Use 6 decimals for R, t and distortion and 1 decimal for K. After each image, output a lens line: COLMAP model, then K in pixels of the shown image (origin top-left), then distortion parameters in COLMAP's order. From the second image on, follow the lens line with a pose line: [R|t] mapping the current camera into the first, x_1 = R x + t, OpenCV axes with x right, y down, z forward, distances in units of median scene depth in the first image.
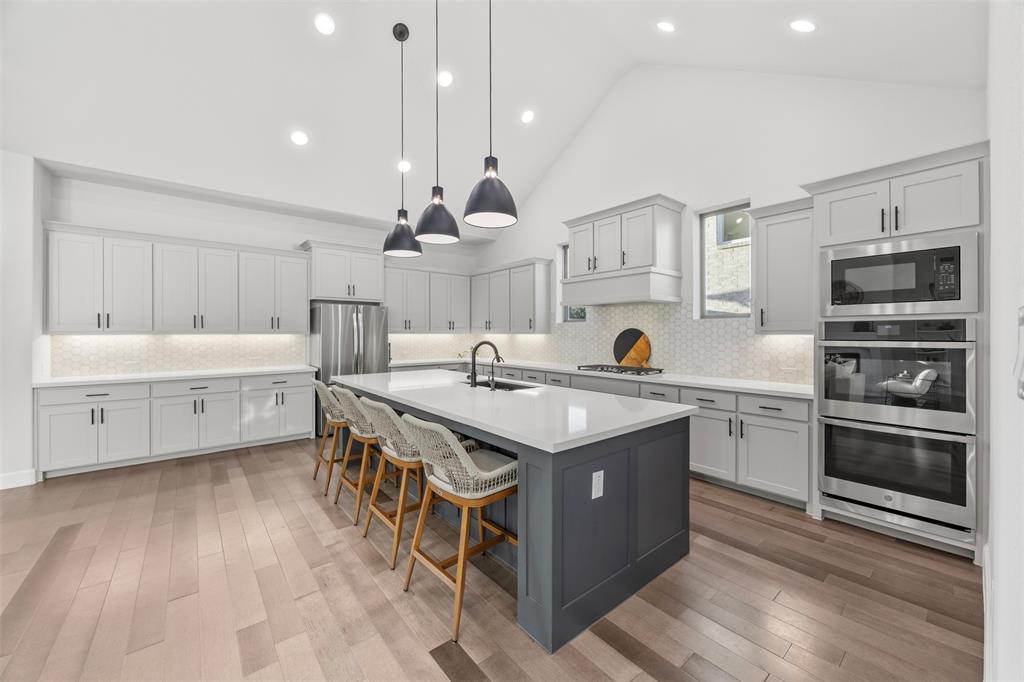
lens RADIAL K [[391.3, 0, 510.3], [0, 391.3, 333.0], [0, 0, 1]] dist [-0.001892, 0.000155]
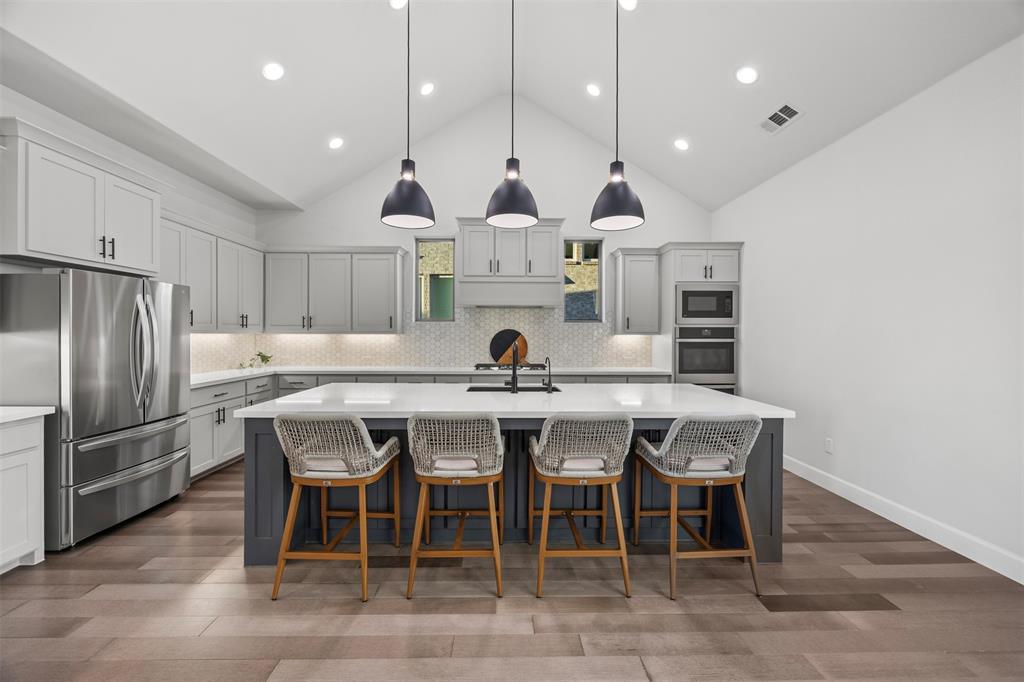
lens RADIAL K [[391.3, 0, 509.8], [0, 391.3, 336.1], [0, 0, 1]] dist [-0.001892, 0.000155]
pose [[0.622405, -0.001659, 0.782694, -0.612139], [-0.003505, 0.999982, 0.004907, 0.002555], [-0.782688, -0.005798, 0.622387, 0.345666]]
